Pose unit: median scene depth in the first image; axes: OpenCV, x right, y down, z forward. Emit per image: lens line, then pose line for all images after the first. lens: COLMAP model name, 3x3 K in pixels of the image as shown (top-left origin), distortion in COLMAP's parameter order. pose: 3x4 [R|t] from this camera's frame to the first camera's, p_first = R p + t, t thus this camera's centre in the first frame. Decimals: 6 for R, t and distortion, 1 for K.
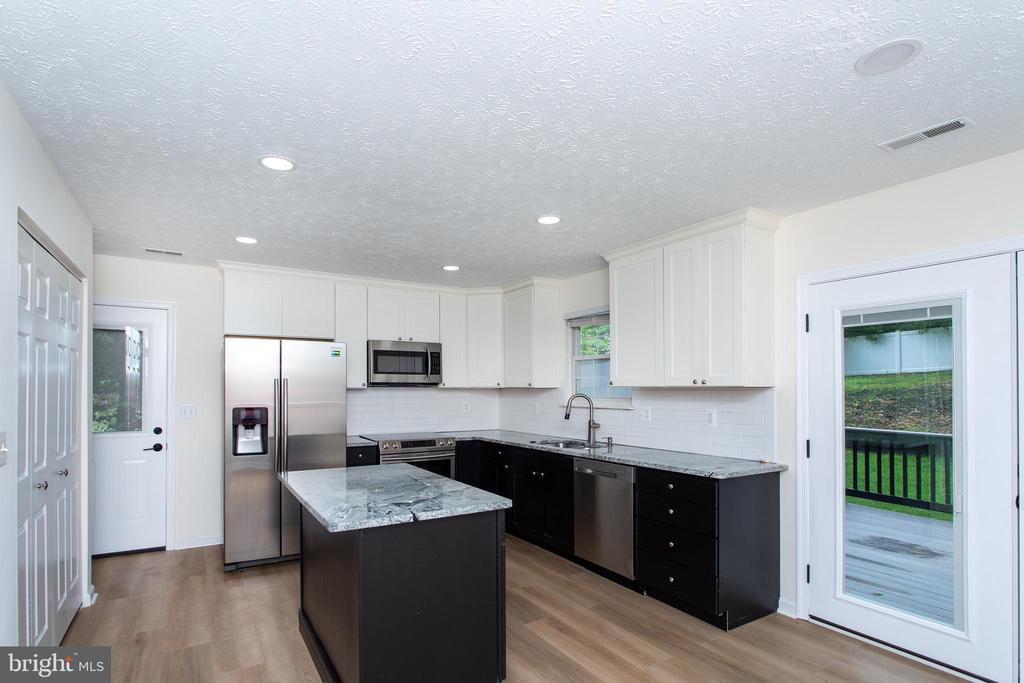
lens RADIAL K [[526.0, 0, 445.0], [0, 526.0, 385.3], [0, 0, 1]] dist [-0.000865, 0.000128]
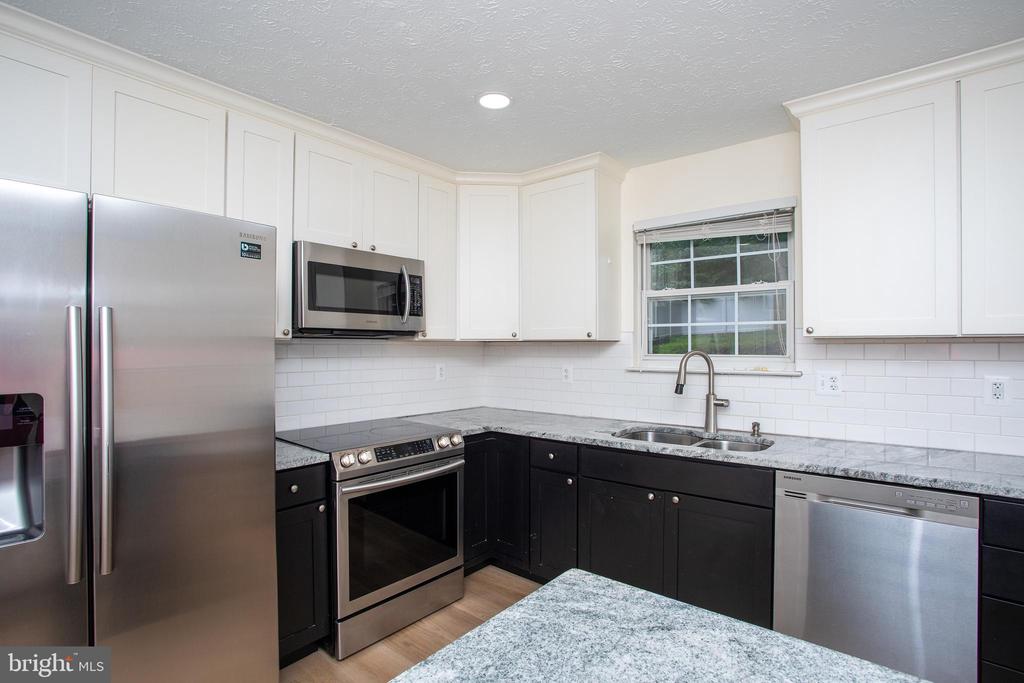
lens RADIAL K [[533.4, 0, 486.6], [0, 533.4, 342.7], [0, 0, 1]] dist [-0.002072, 0.000295]
pose [[0.921541, 0.003291, 0.388268, -0.175293], [-0.002863, 0.999994, -0.001680, 0.008471], [-0.388271, 0.000436, 0.921545, 0.482229]]
